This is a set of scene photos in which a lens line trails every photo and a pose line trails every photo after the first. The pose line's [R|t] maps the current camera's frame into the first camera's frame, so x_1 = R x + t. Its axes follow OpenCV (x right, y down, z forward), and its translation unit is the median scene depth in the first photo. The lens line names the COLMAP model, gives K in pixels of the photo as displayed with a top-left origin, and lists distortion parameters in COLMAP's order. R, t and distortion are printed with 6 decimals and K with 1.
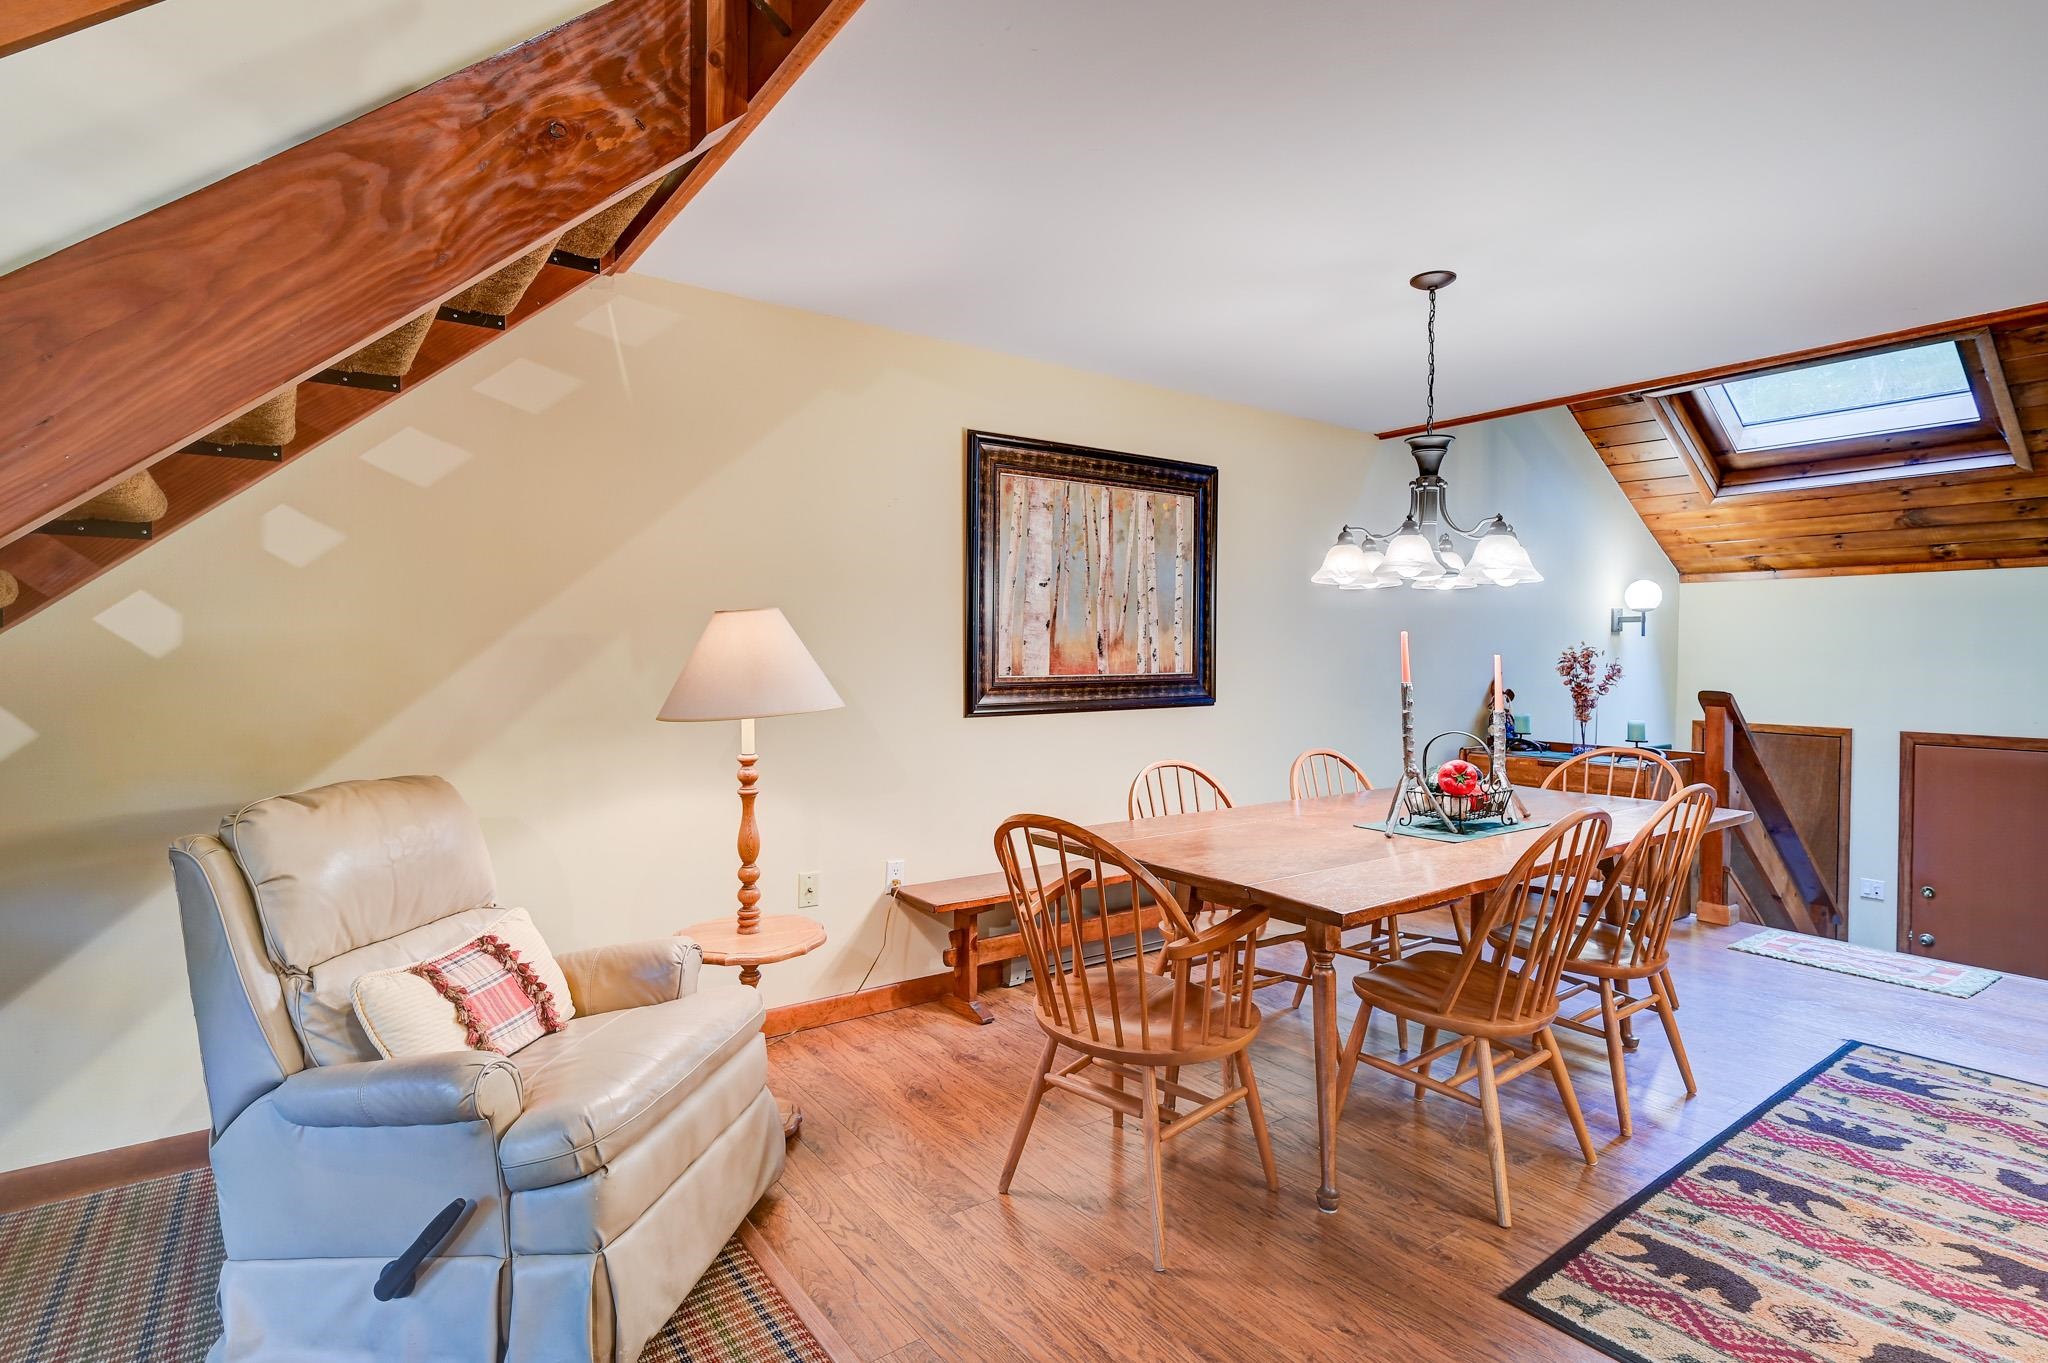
lens RADIAL K [[1011.1, 0, 1024.0], [0, 1011.1, 672.2], [0, 0, 1]] dist [0.014203, 0.000743]
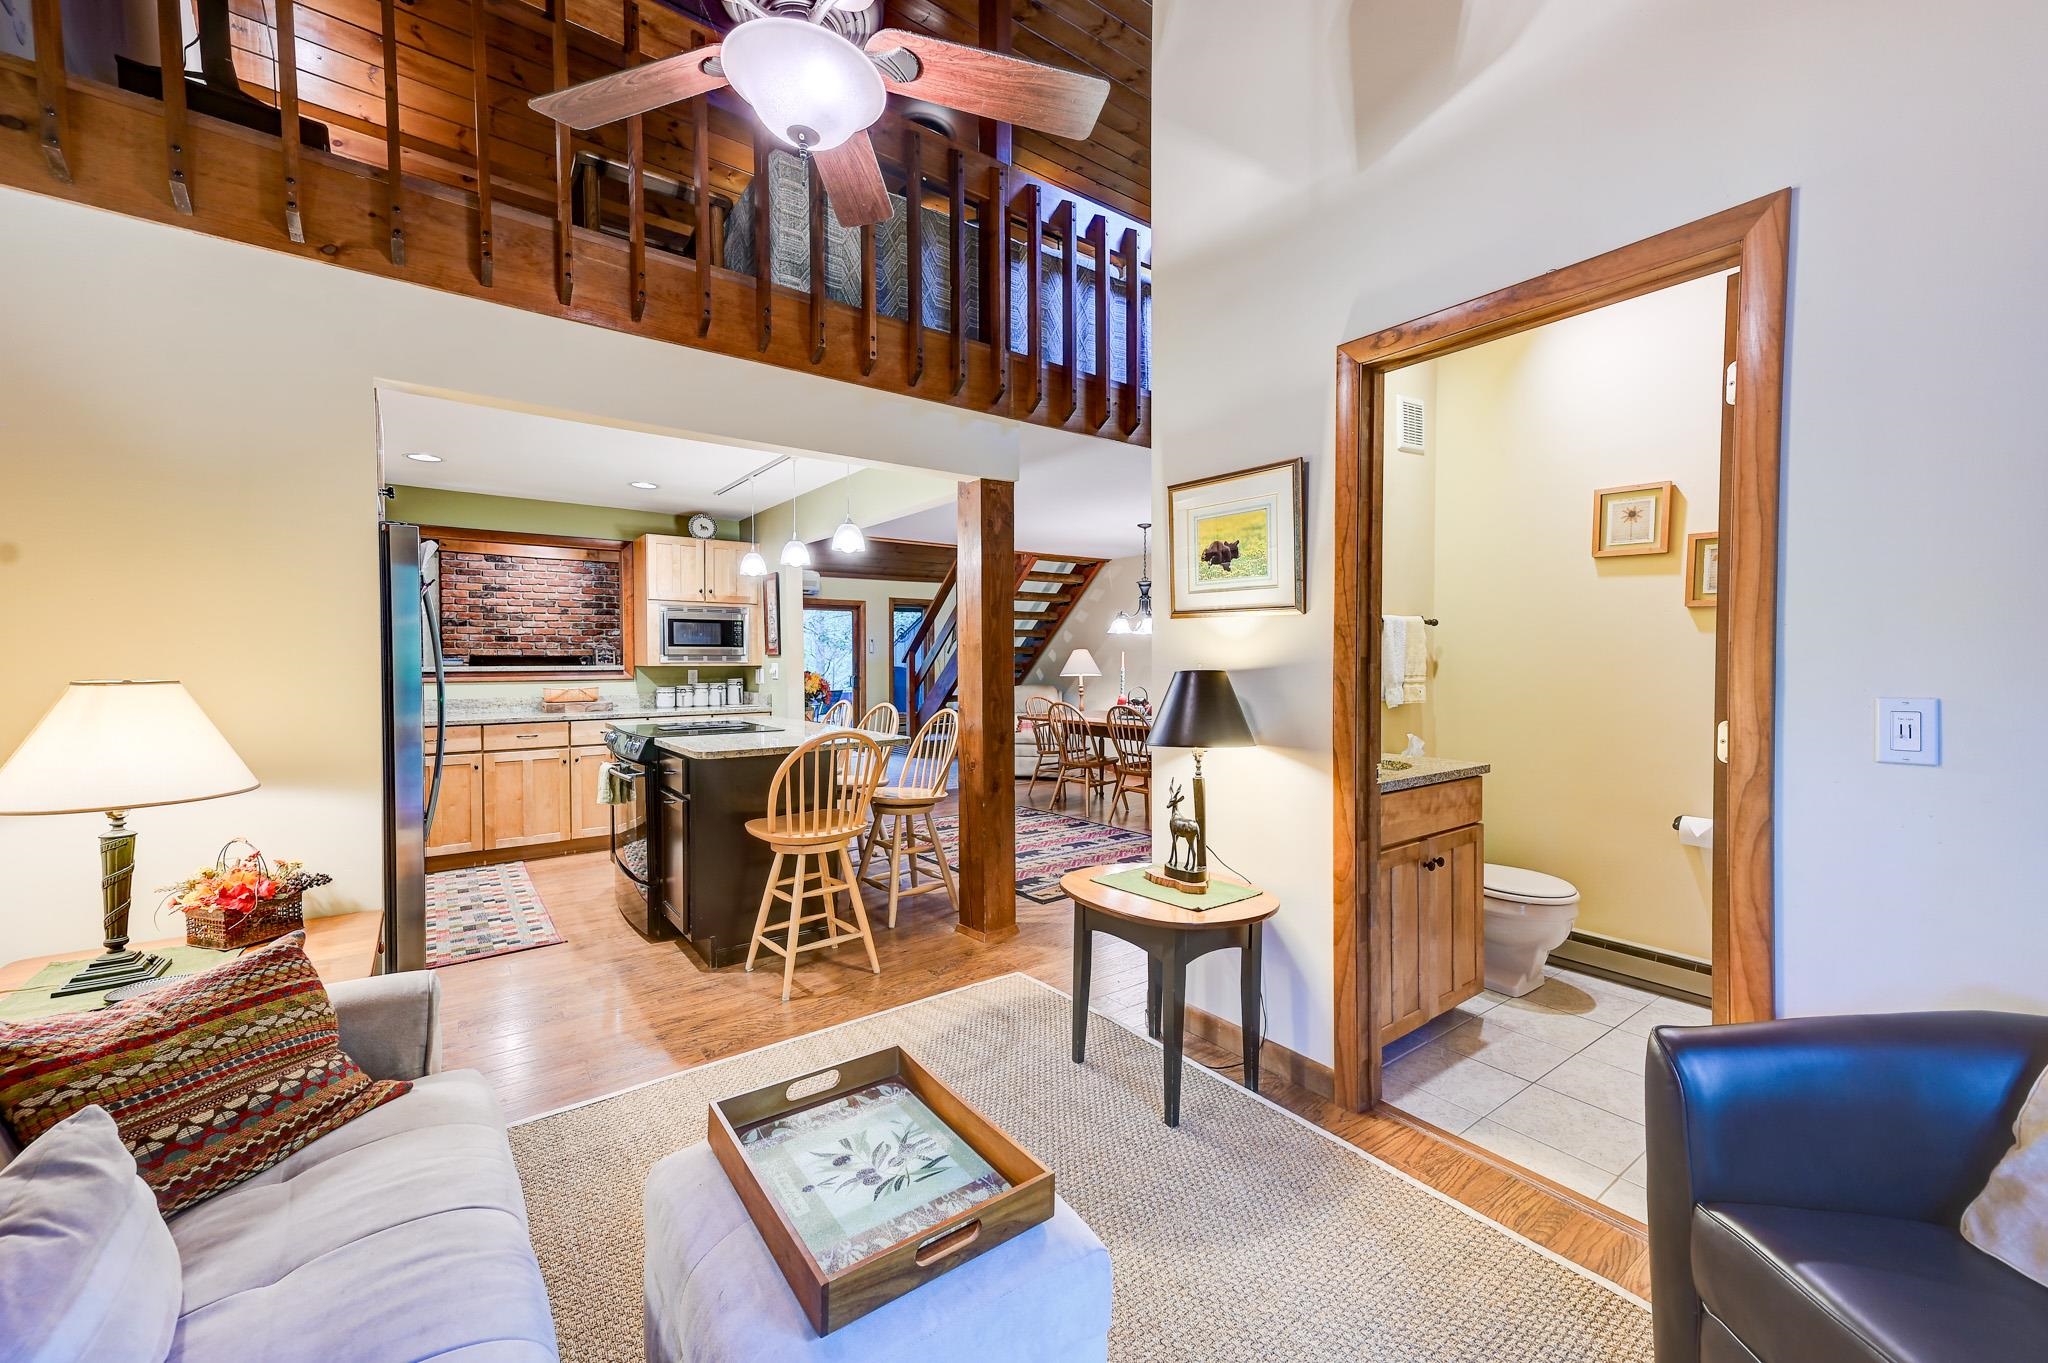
lens RADIAL K [[812.6, 0, 1027.1], [0, 812.6, 675.6], [0, 0, 1]] dist [0.022570, 0.000059]
pose [[0.016822, 0.012941, -0.999775, 2.011596], [-0.013599, 0.999827, 0.012713, 0.001865], [0.999766, 0.013382, 0.016995, 0.487067]]
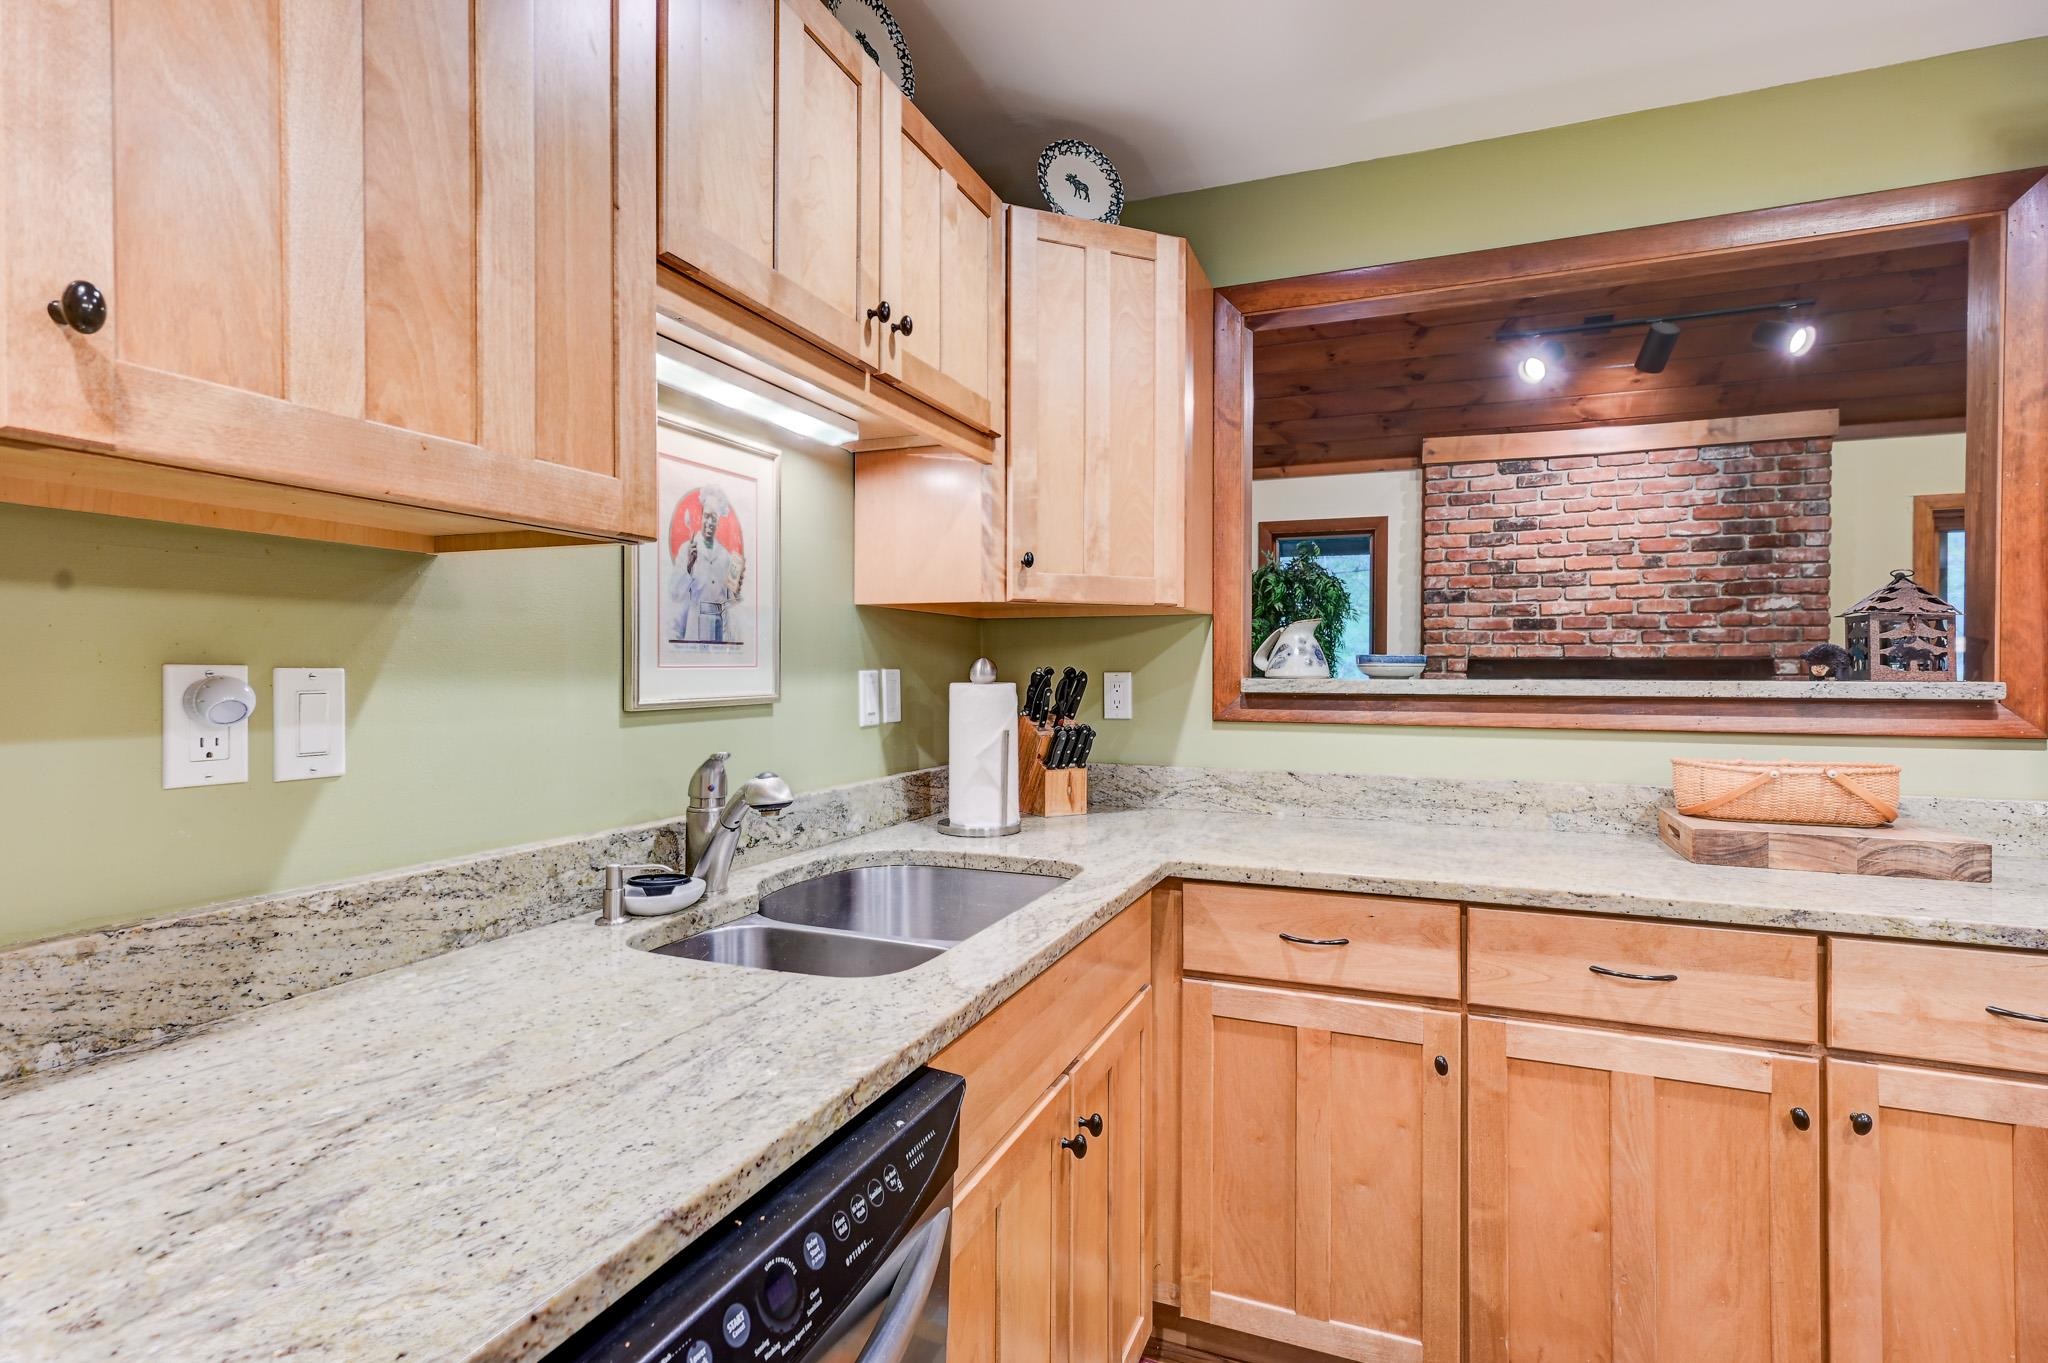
lens RADIAL K [[1004.5, 0, 1018.2], [0, 1004.5, 673.6], [0, 0, 1]] dist [0.007819, 0.000448]
pose [[-0.849264, -0.007599, -0.527913, 1.090687], [-0.017340, 0.999758, 0.013503, 0.010420], [0.527683, 0.020621, -0.849191, -0.088800]]
